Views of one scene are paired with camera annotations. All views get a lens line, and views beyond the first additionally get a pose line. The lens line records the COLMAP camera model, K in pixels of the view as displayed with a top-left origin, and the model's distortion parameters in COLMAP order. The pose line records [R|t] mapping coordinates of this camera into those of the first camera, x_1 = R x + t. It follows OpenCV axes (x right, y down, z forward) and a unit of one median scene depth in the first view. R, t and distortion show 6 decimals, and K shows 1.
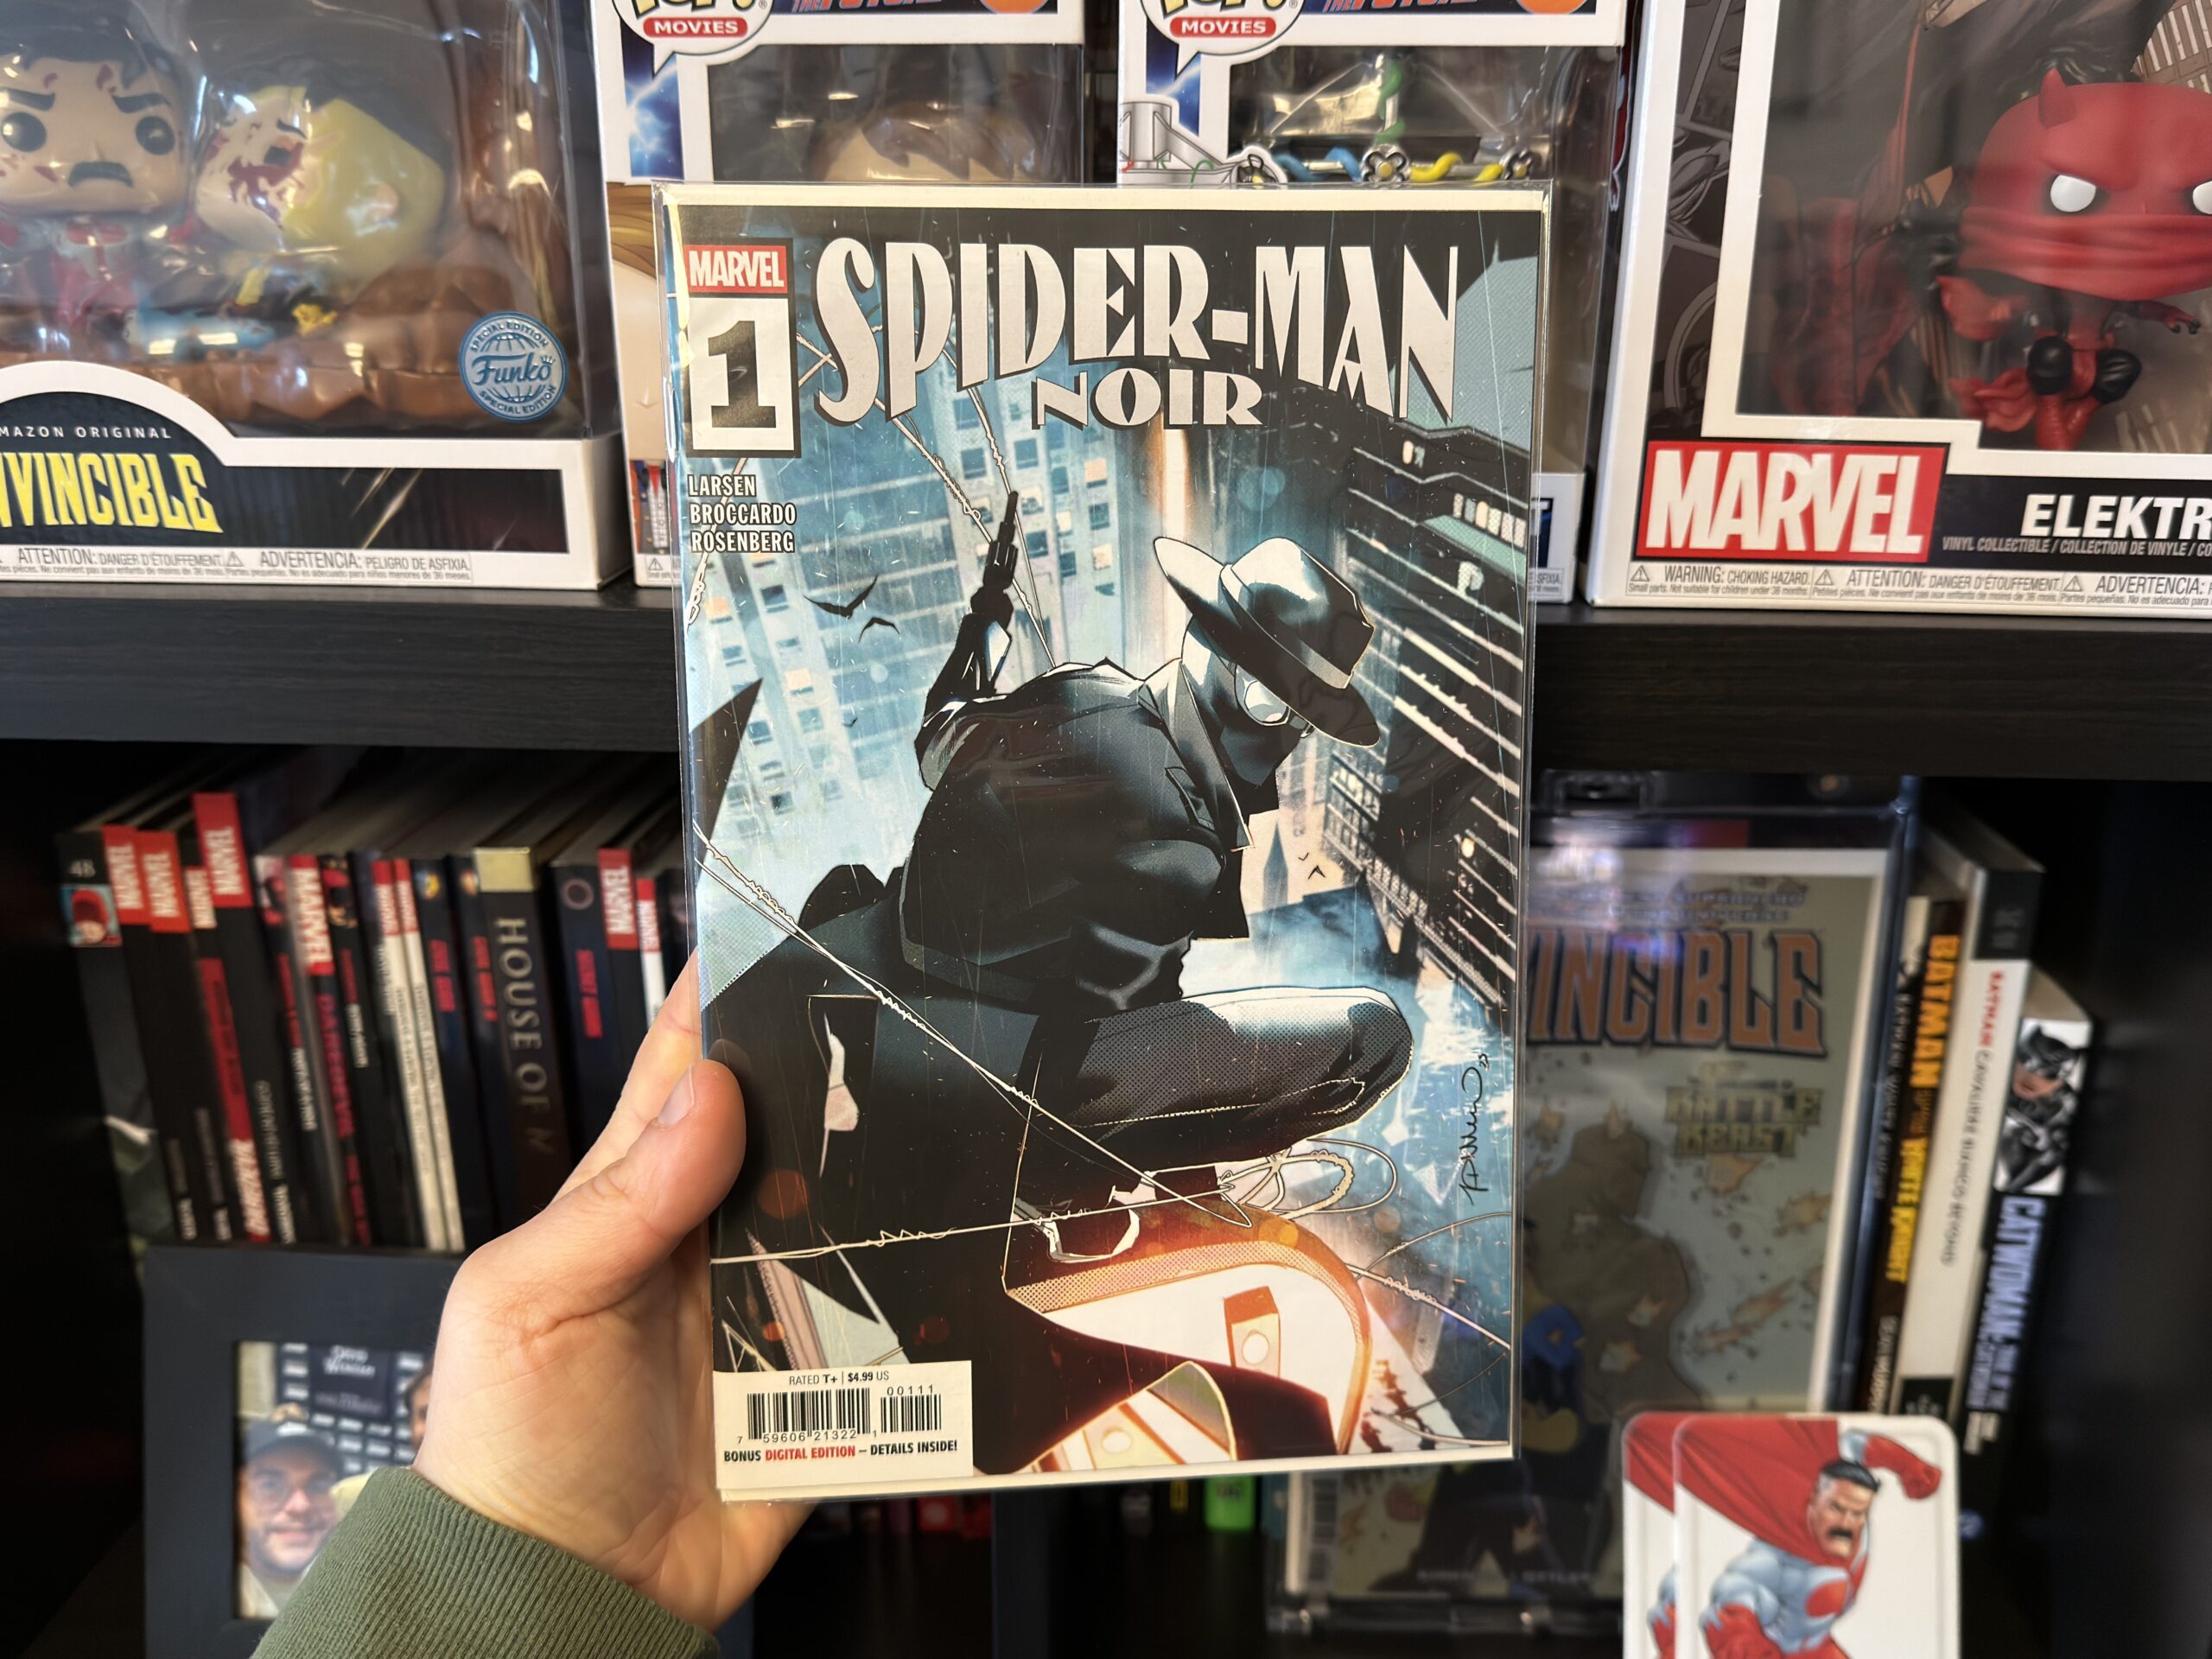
lens RADIAL K [[1775.2, 0, 1113.8], [0, 1775.2, 856.3], [0, 0, 1]] dist [0.002637, -0.032850]
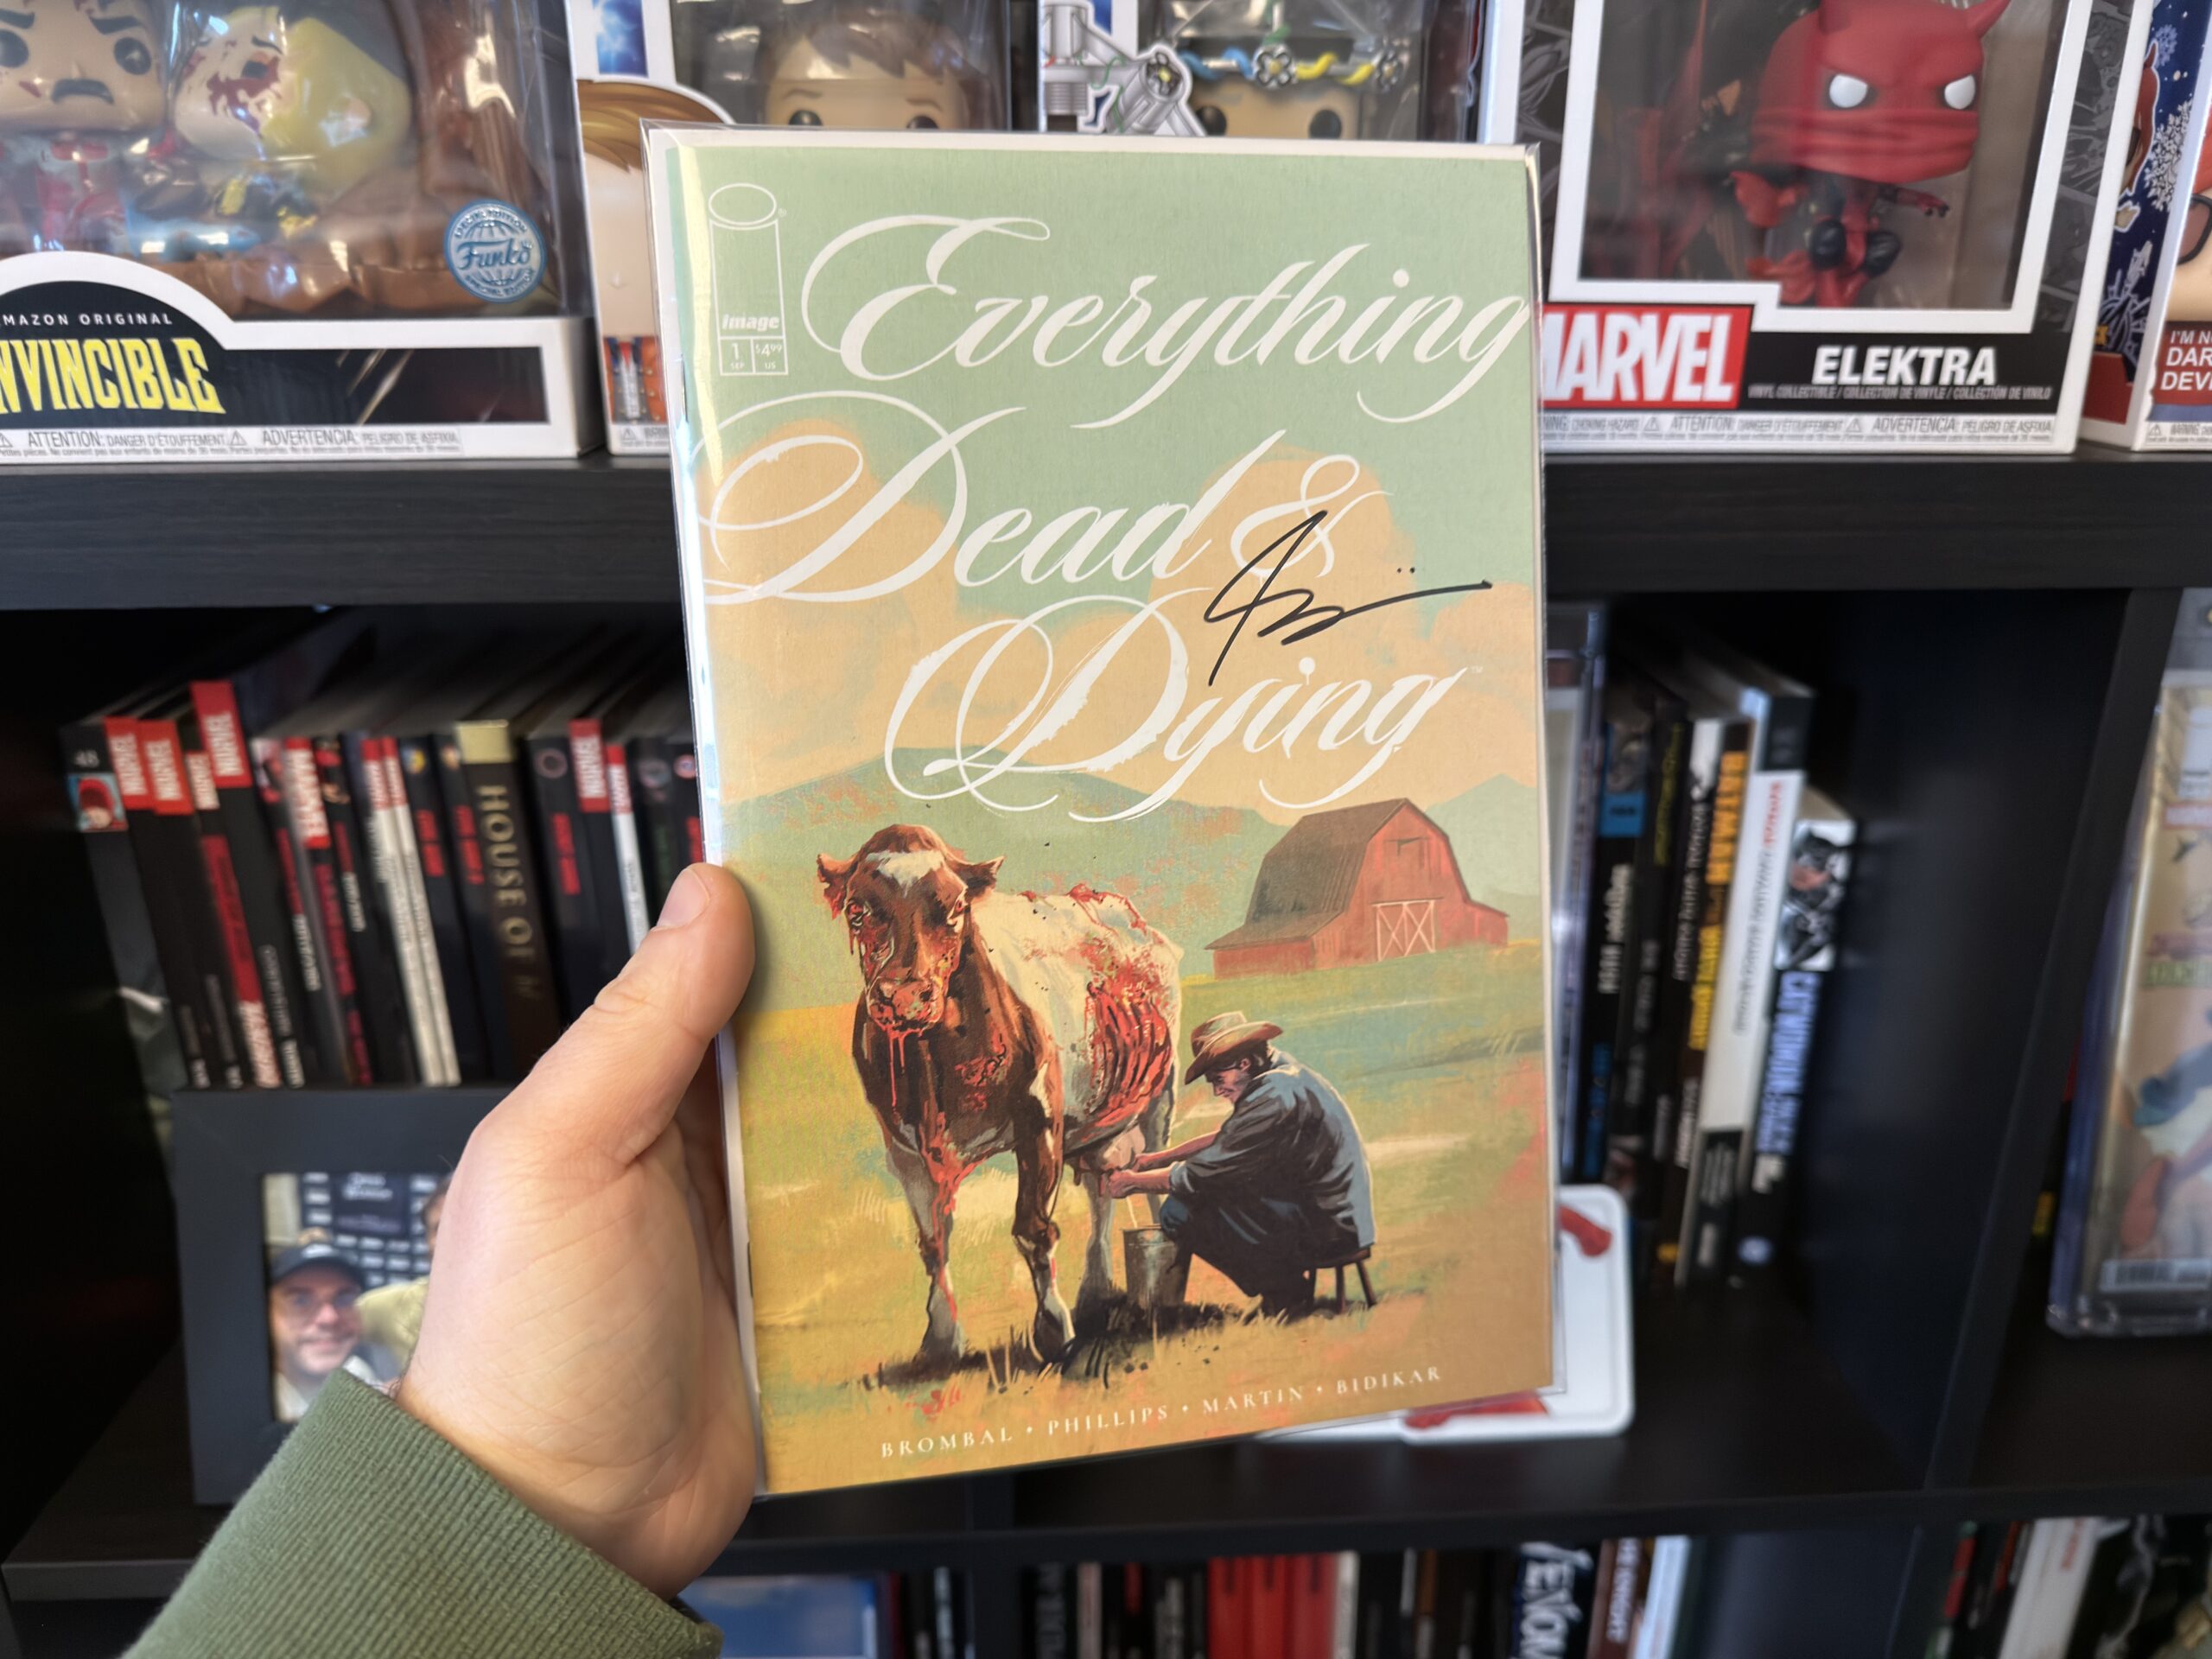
lens RADIAL K [[1531.3, 0, 1099.9], [0, 1531.3, 845.7], [0, 0, 1]] dist [-0.022732, 0.001140]
pose [[0.995503, -0.040272, 0.085744, -0.055168], [0.037546, 0.998744, 0.033165, 0.067335], [-0.086972, -0.029796, 0.995765, 0.016782]]
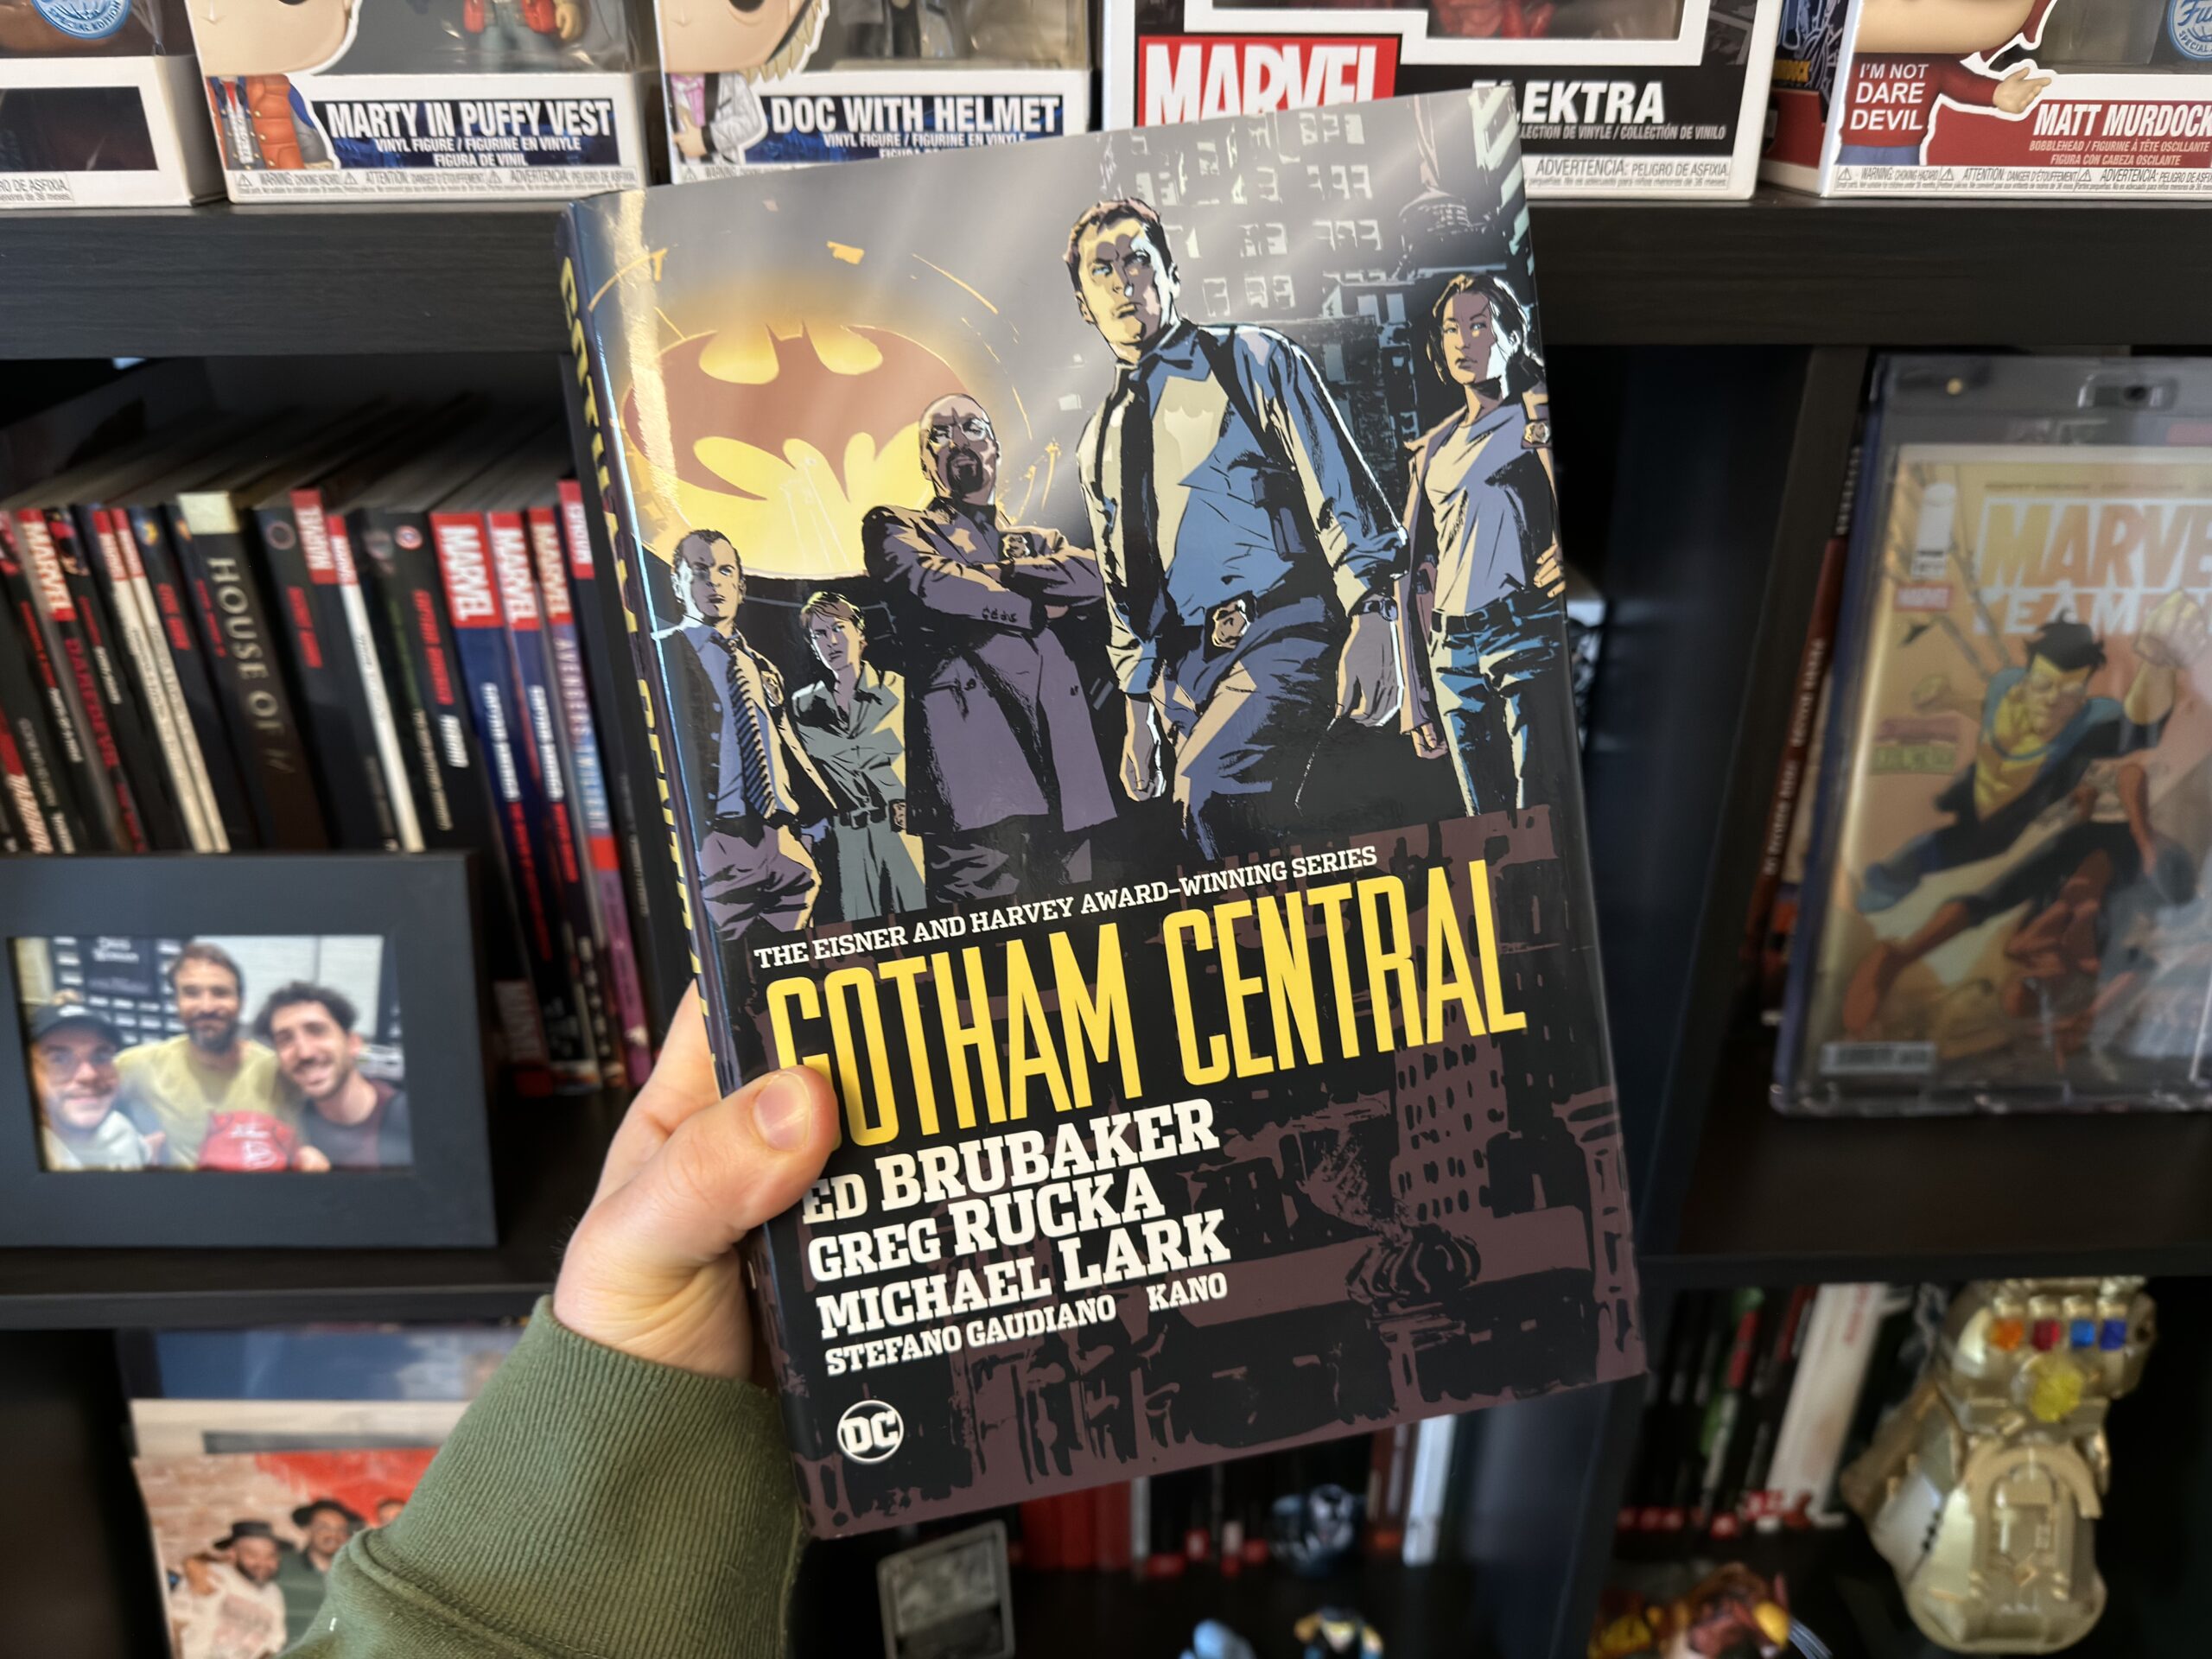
lens RADIAL K [[1531.3, 0, 1102.0], [0, 1531.3, 837.7], [0, 0, 1]] dist [-0.022732, 0.001140]
pose [[0.997038, -0.042185, 0.064301, 0.174821], [0.032231, 0.988362, 0.148664, 0.104100], [-0.069824, -0.146152, 0.986795, -0.005473]]
